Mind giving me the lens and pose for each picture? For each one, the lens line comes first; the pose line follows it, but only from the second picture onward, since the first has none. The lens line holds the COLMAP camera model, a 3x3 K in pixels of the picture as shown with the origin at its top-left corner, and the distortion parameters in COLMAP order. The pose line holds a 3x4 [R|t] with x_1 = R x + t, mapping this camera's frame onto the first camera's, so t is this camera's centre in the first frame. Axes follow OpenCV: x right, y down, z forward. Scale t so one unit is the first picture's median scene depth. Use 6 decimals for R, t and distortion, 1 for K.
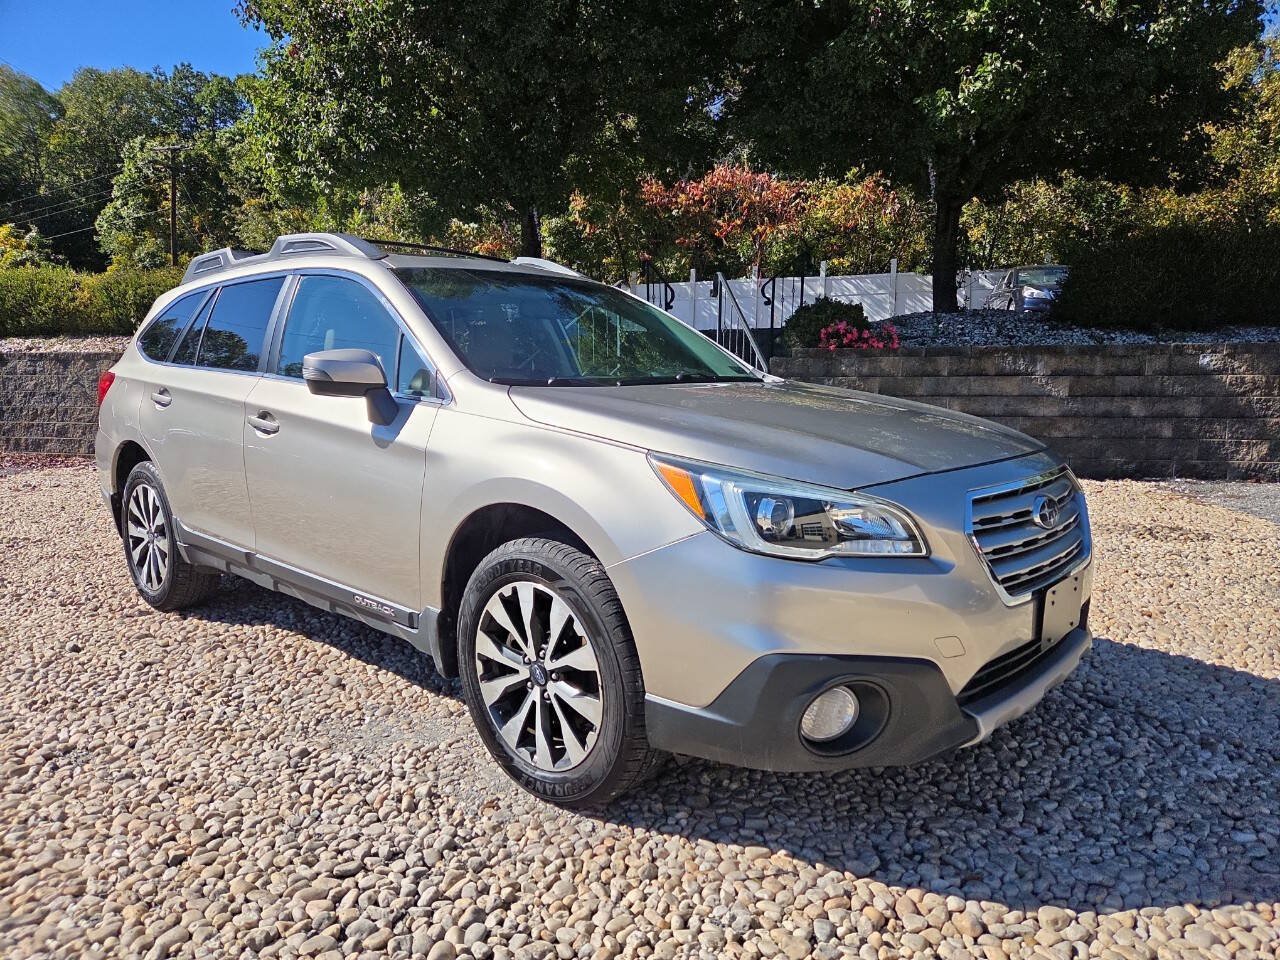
lens RADIAL K [[846.0, 0, 635.0], [0, 846.0, 495.3], [0, 0, 1]] dist [0.049092, -0.040754]
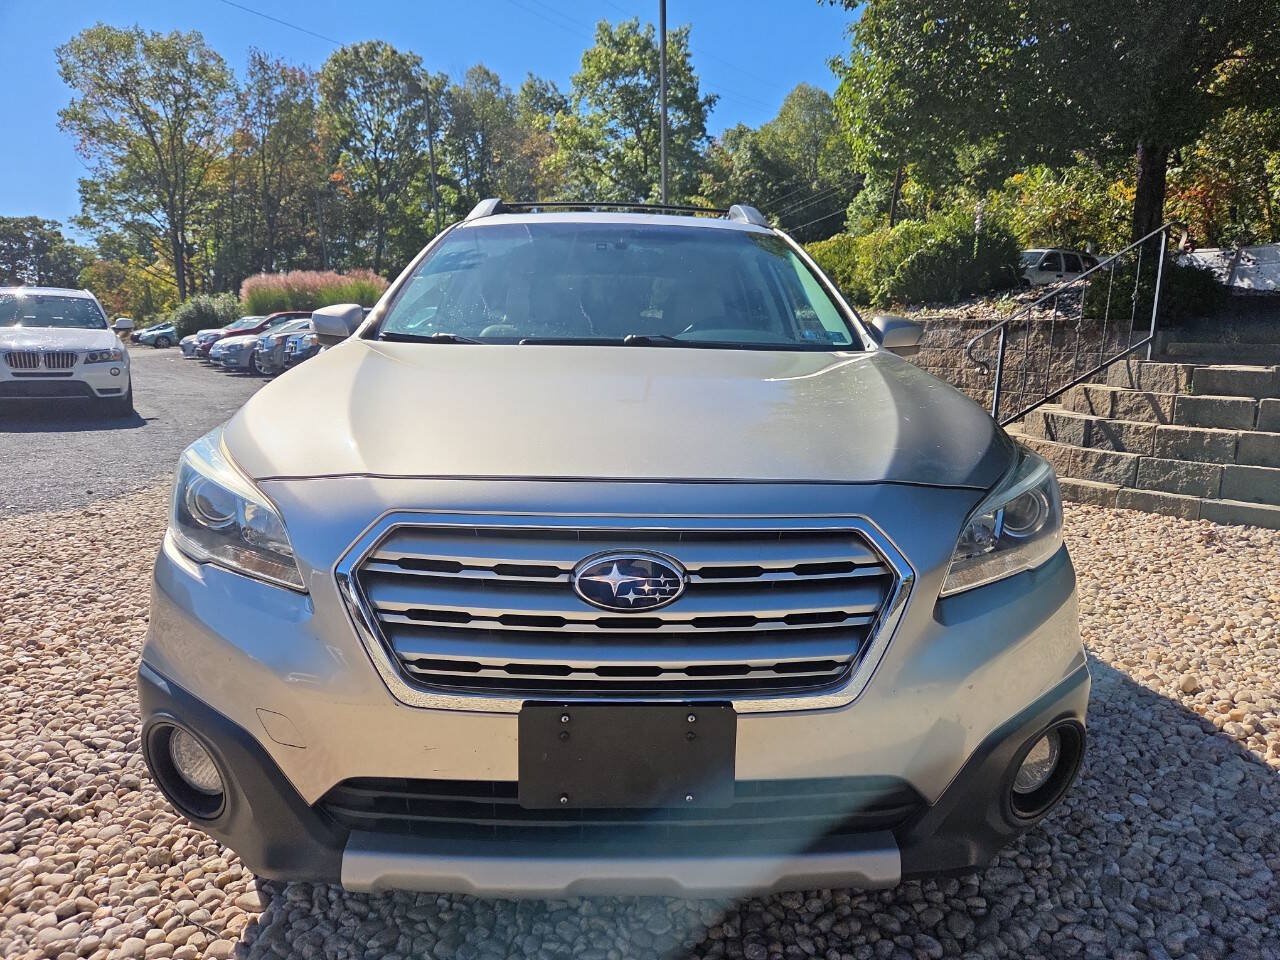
lens RADIAL K [[846.0, 0, 633.9], [0, 846.0, 481.6], [0, 0, 1]] dist [0.049092, -0.040754]
pose [[0.706739, 0.141371, -0.693206, 0.654060], [-0.130684, 0.989057, 0.068470, -0.064539], [0.695300, 0.042200, 0.717480, 0.459296]]
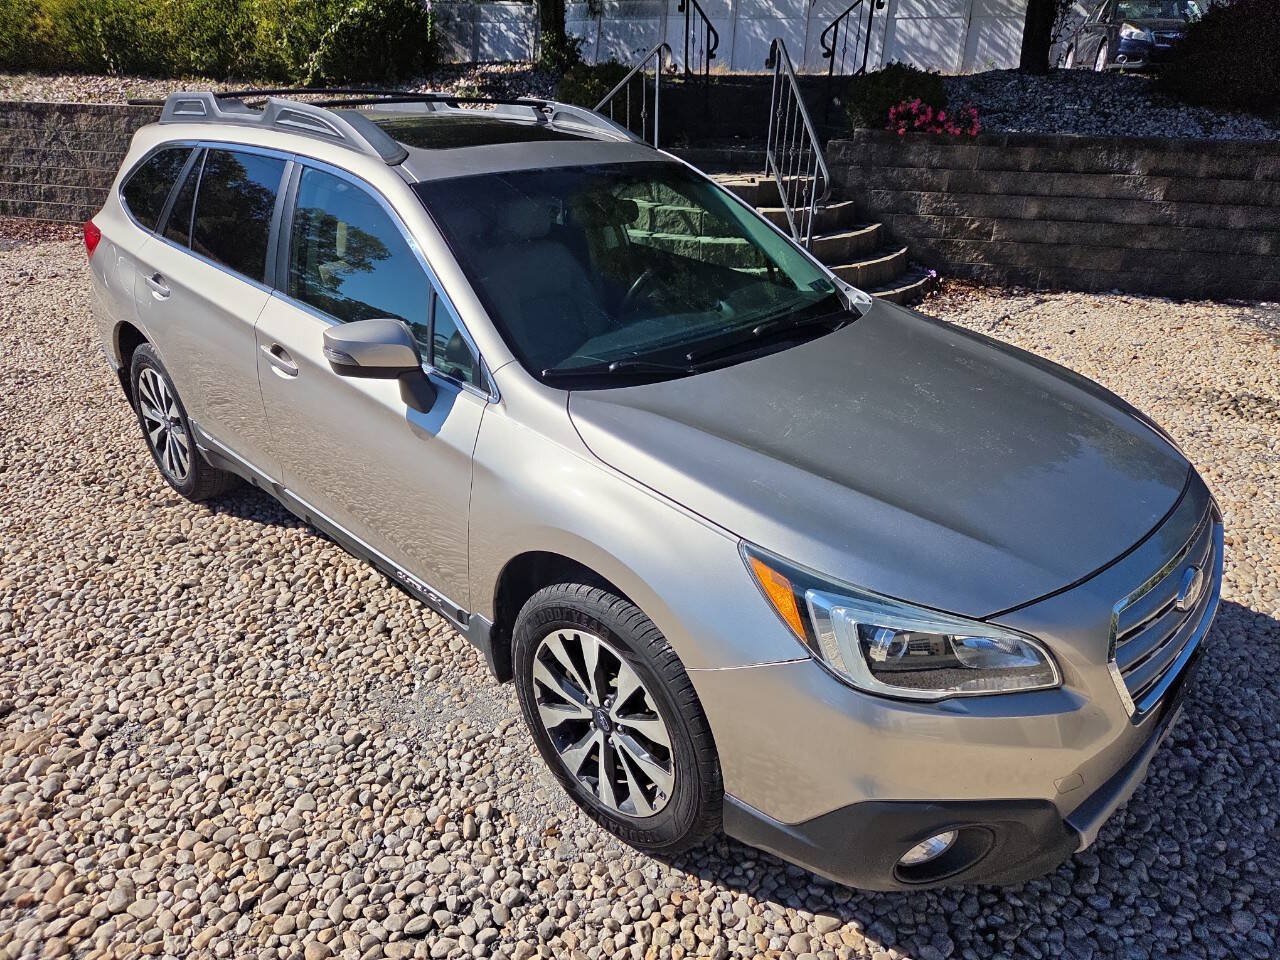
lens RADIAL K [[846.0, 0, 635.7], [0, 846.0, 498.4], [0, 0, 1]] dist [0.049092, -0.040754]
pose [[0.999514, 0.027416, -0.014821, -0.056830], [-0.021676, 0.953231, 0.301465, -0.251611], [0.022393, -0.300997, 0.953362, 0.143961]]
